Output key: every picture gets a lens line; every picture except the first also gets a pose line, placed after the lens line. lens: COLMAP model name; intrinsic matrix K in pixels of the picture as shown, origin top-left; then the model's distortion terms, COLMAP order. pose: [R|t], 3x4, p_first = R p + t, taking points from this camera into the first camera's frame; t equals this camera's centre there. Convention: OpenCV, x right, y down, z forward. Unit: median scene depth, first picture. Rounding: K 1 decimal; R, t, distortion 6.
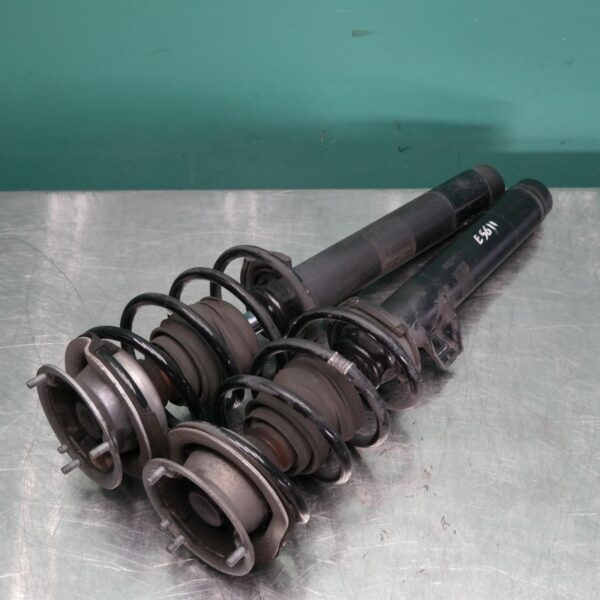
lens RADIAL K [[1053.4, 0, 300.0], [0, 1053.4, 300.0], [0, 0, 1]] dist [0.007256, 0.041660]
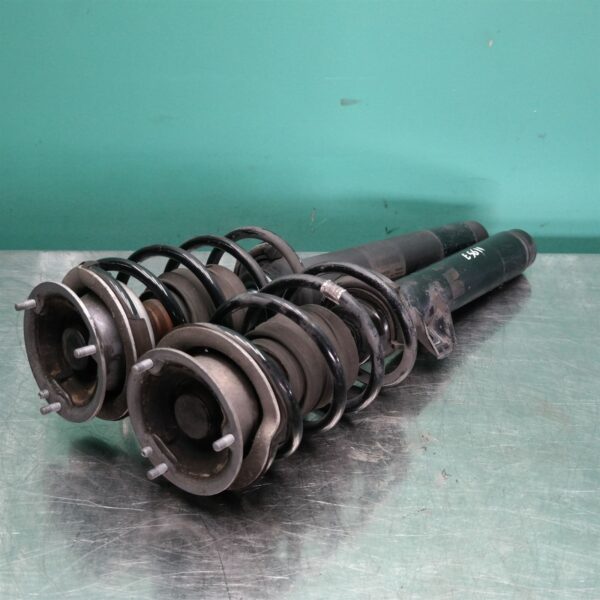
lens RADIAL K [[1053.4, 0, 300.0], [0, 1053.4, 300.0], [0, 0, 1]] dist [0.007256, 0.041660]
pose [[0.999873, 0.010356, 0.012102, -0.004688], [-0.005216, 0.930772, -0.365564, 0.390619], [-0.015050, 0.365454, 0.930708, 0.070833]]
